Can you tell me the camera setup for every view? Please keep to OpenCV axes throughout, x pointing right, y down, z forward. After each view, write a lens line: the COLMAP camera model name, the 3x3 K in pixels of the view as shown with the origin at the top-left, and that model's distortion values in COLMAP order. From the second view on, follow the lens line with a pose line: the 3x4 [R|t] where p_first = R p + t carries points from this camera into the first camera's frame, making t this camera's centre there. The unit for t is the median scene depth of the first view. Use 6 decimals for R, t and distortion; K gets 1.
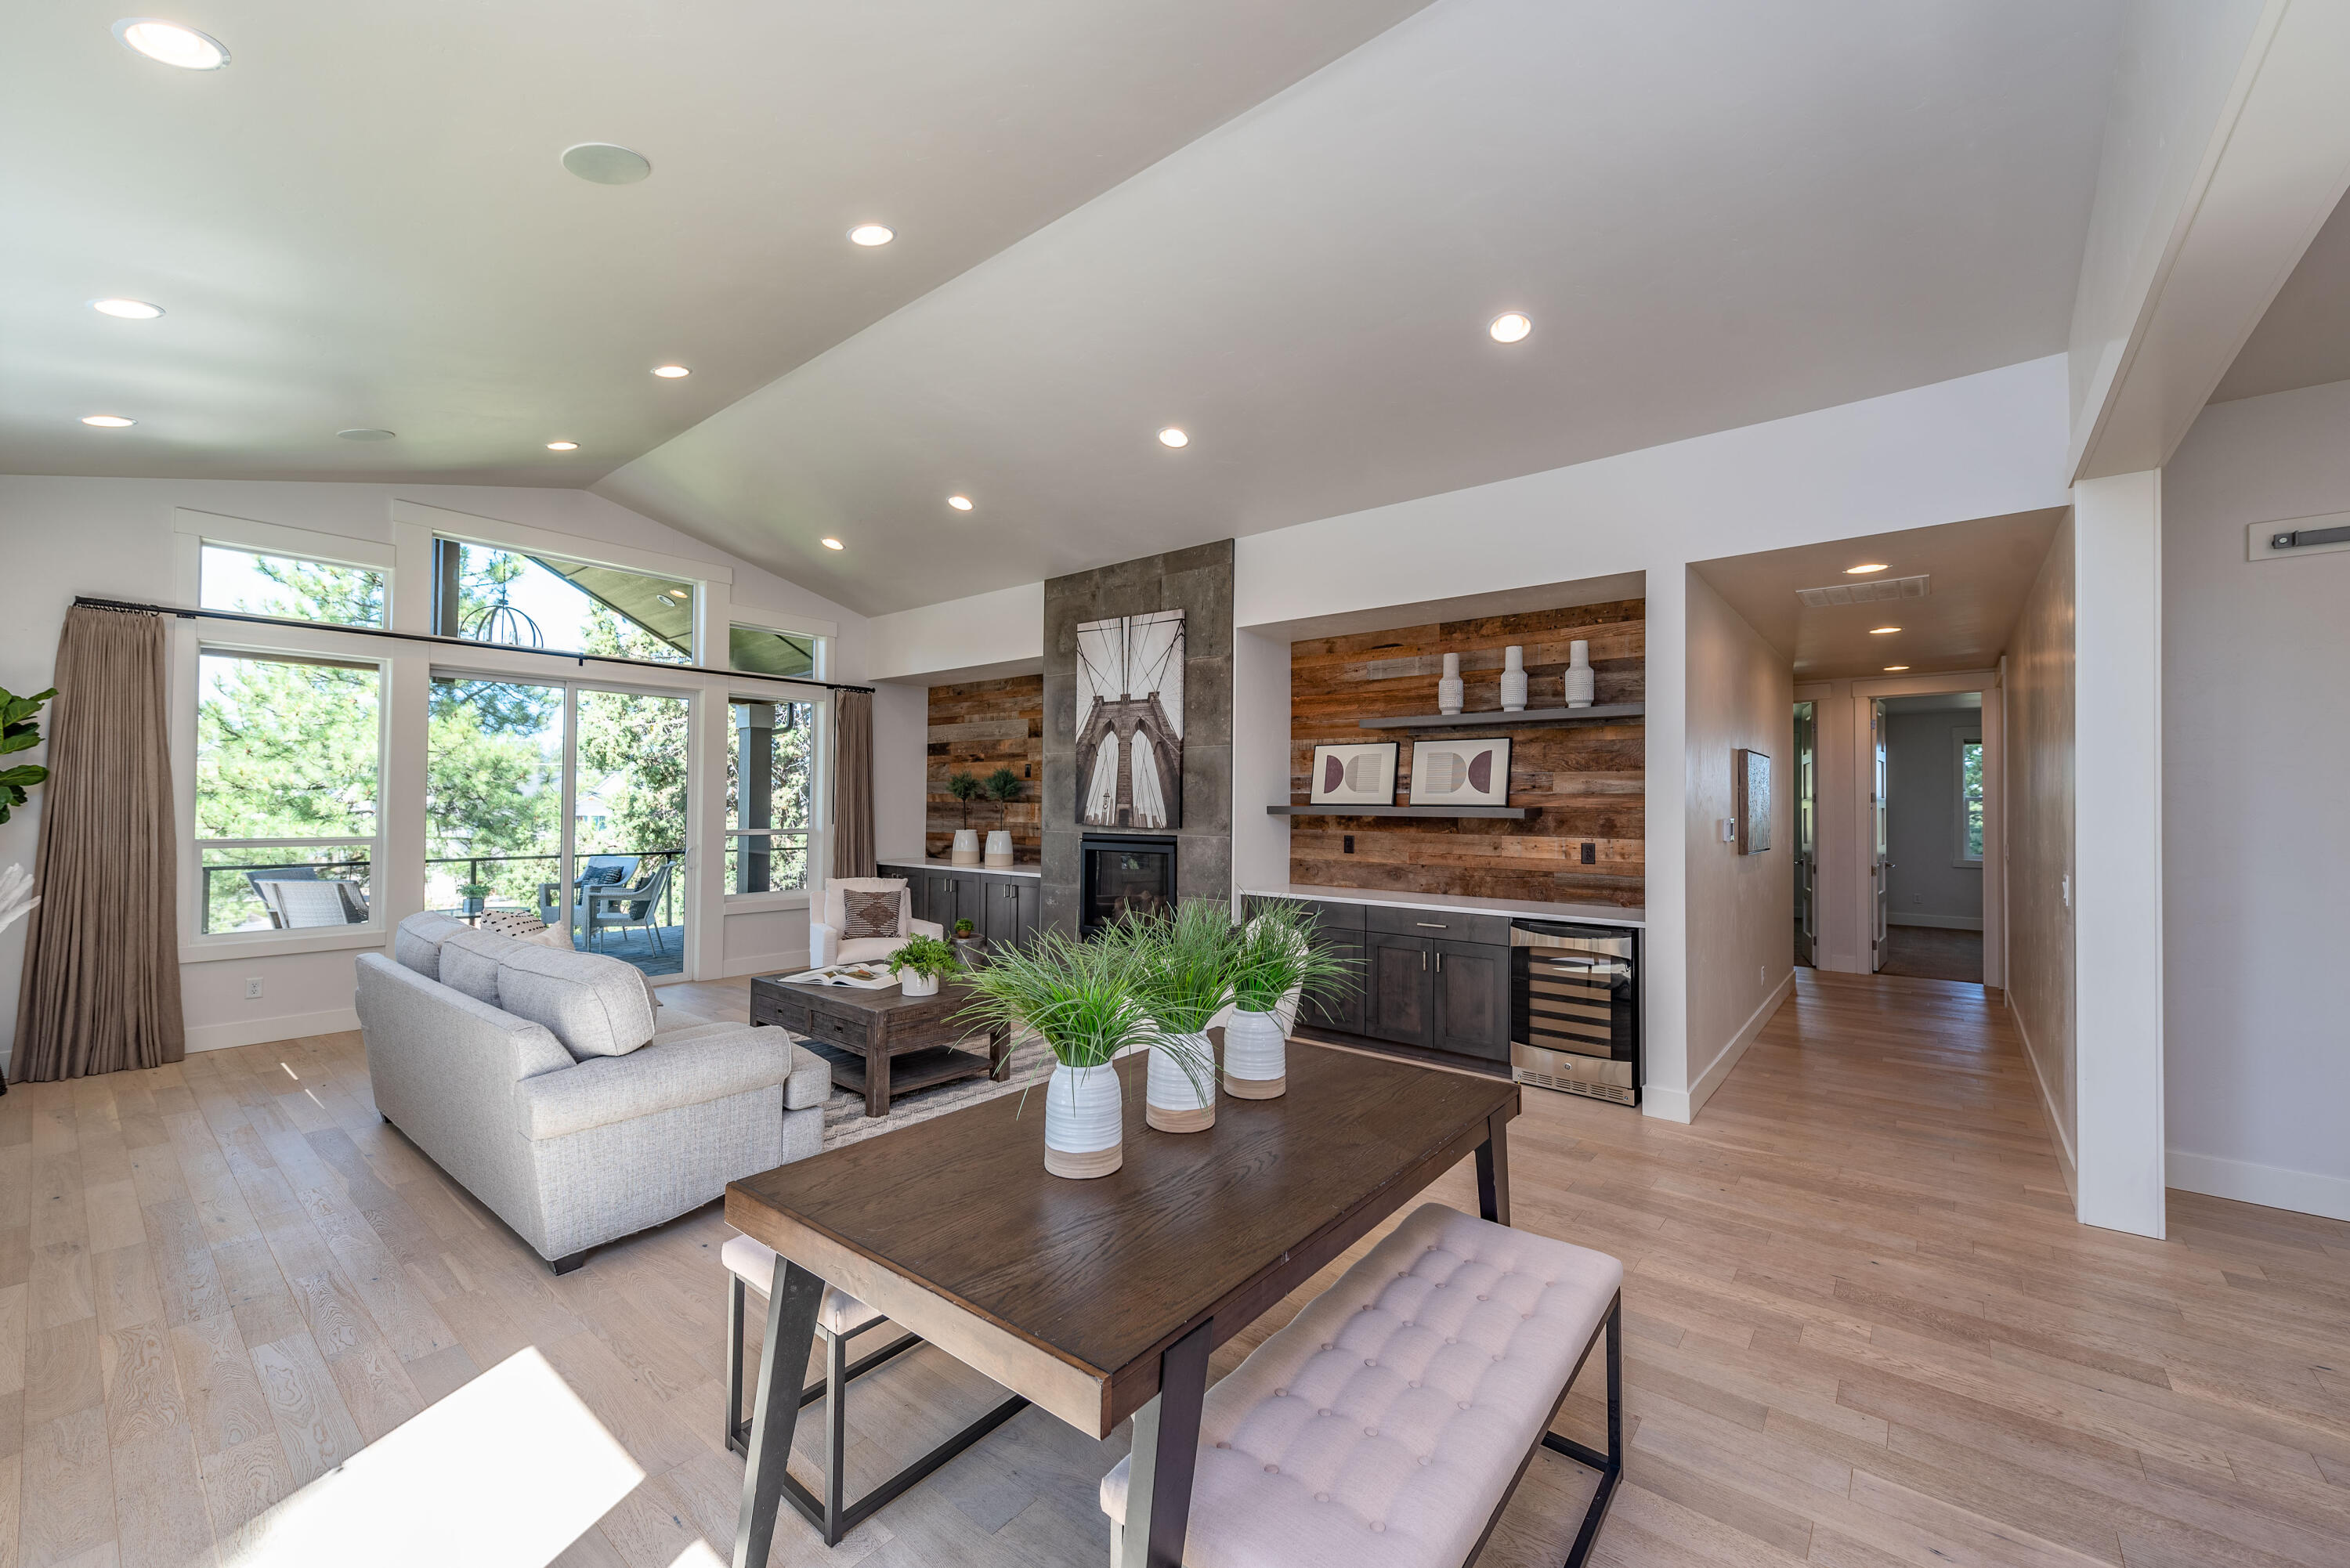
lens RADIAL K [[928.3, 0, 1181.2], [0, 928.3, 798.4], [0, 0, 1]] dist [0.008524, -0.001470]
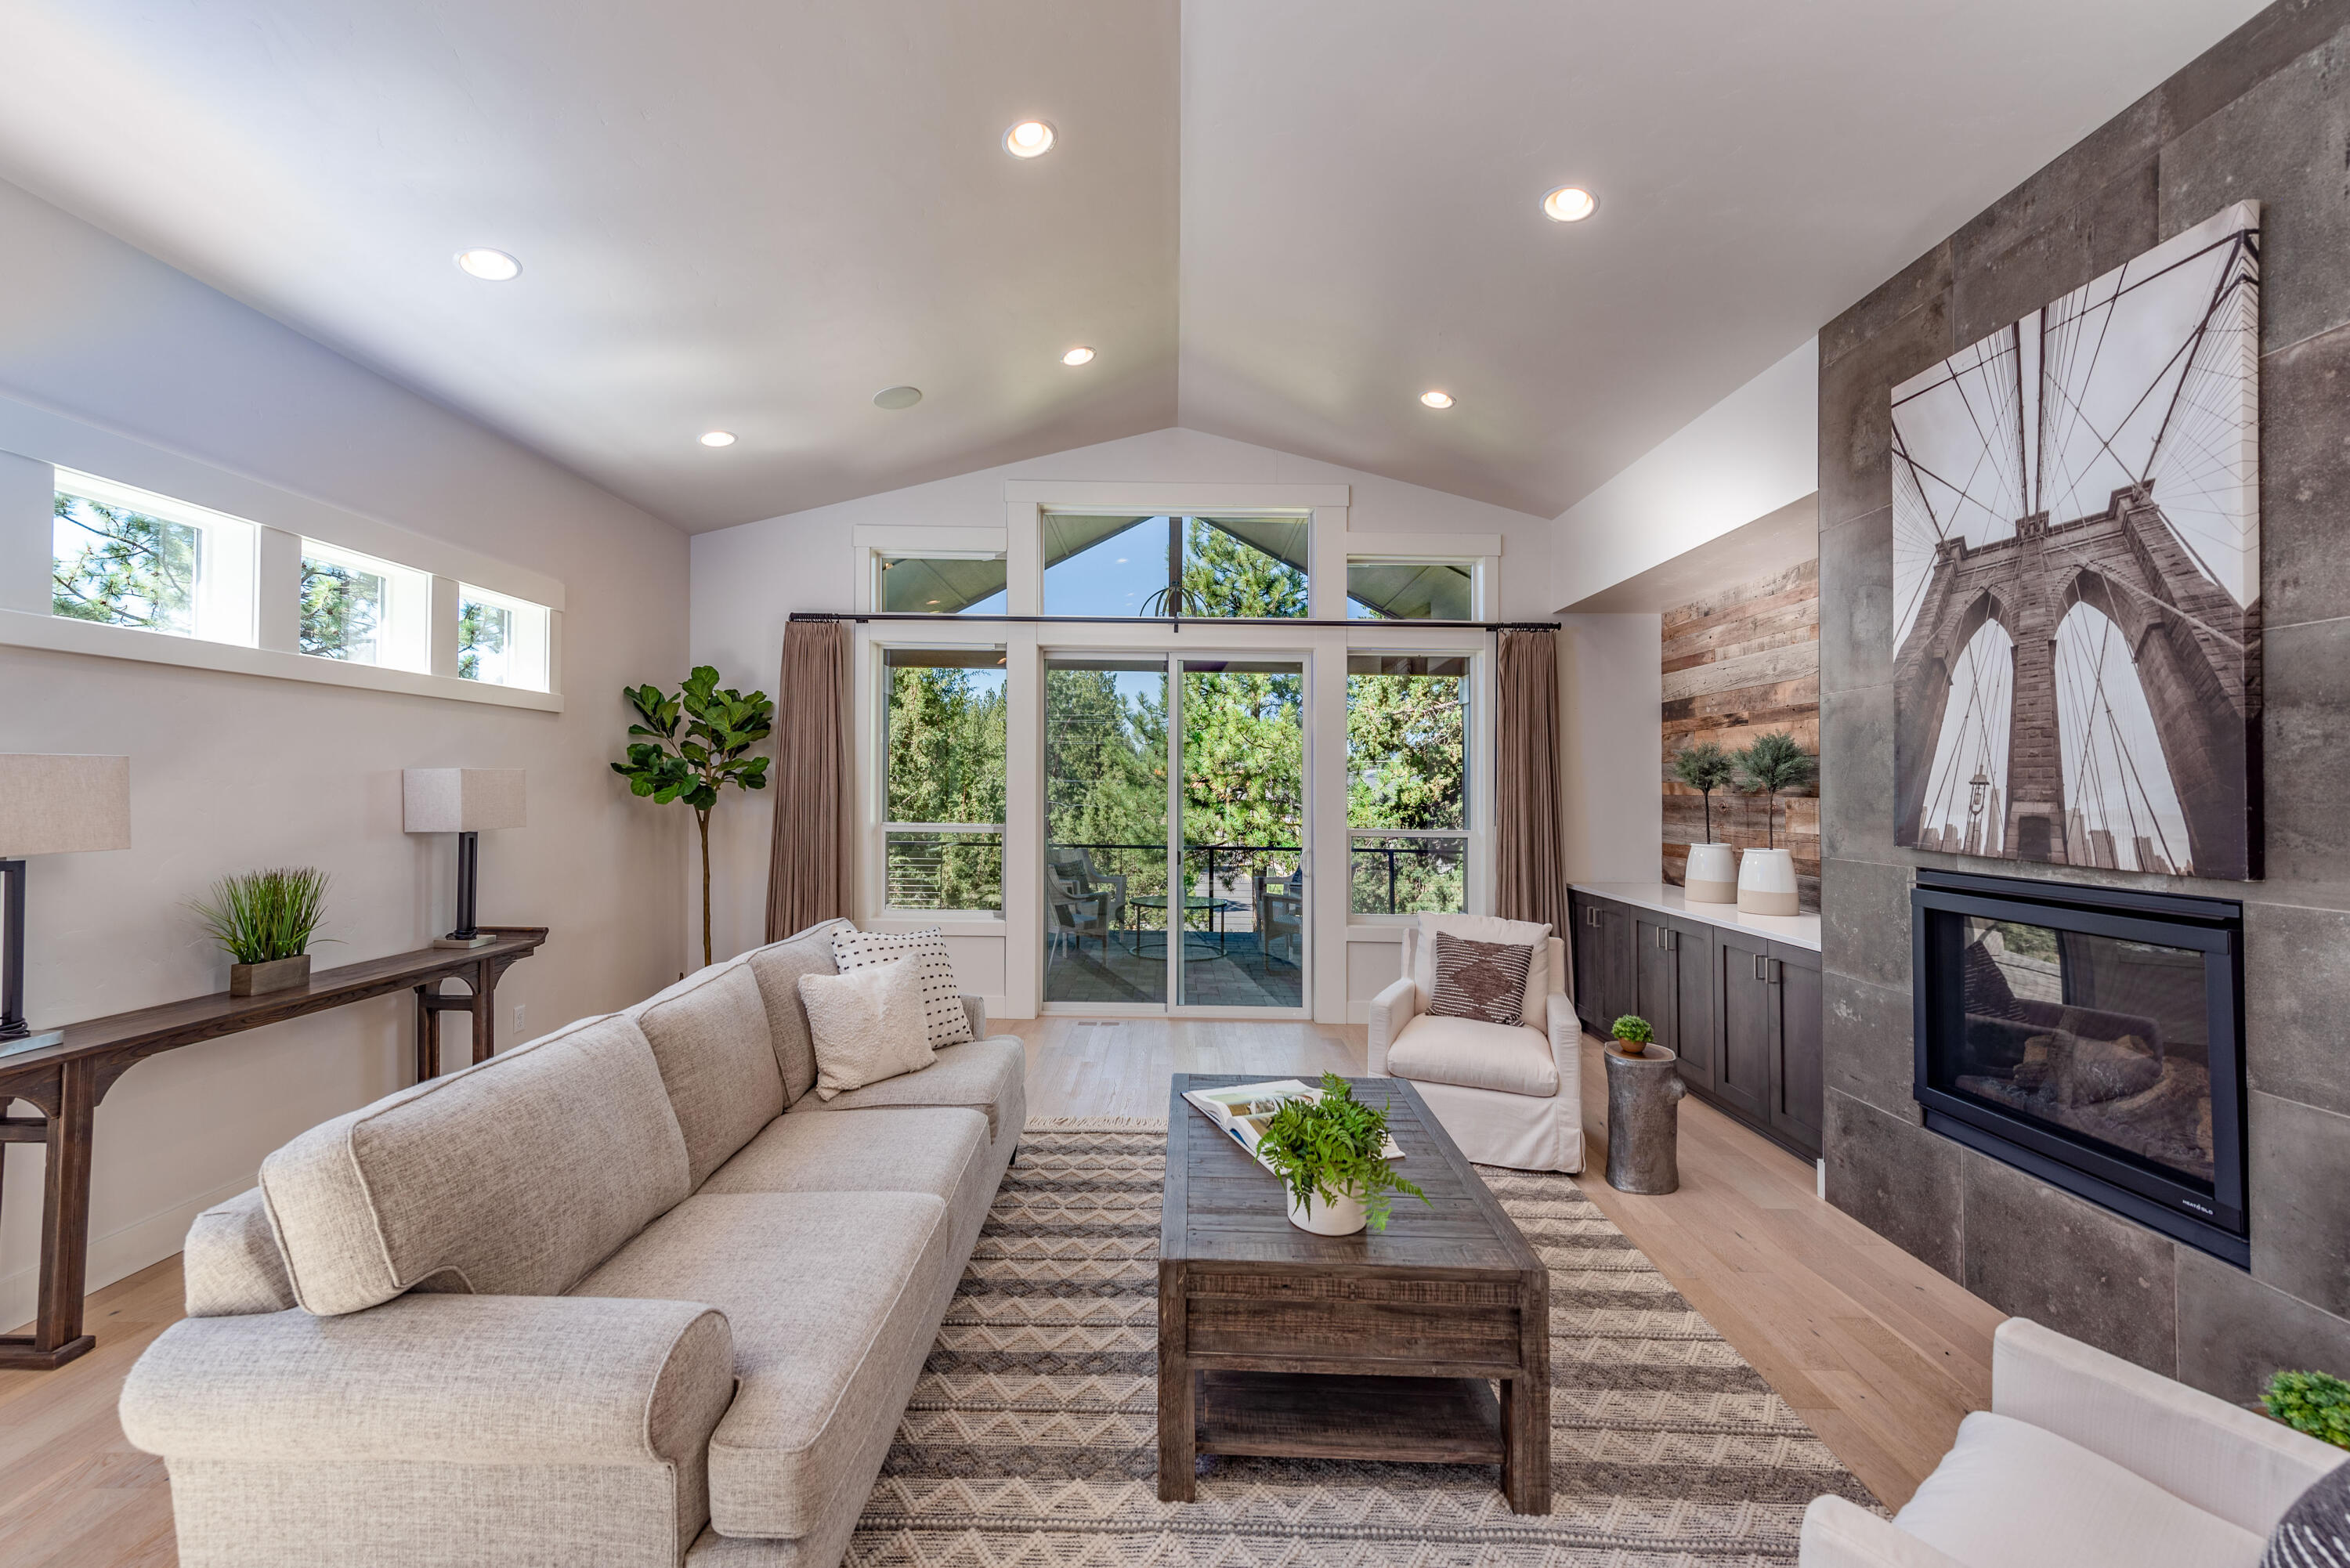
lens RADIAL K [[928.3, 0, 1170.2], [0, 928.3, 767.8], [0, 0, 1]] dist [0.008524, -0.001470]
pose [[0.621473, -0.015238, -0.783287, 0.019005], [-0.005110, 0.999711, -0.023502, 0.002535], [0.783419, 0.018608, 0.621215, 0.472668]]
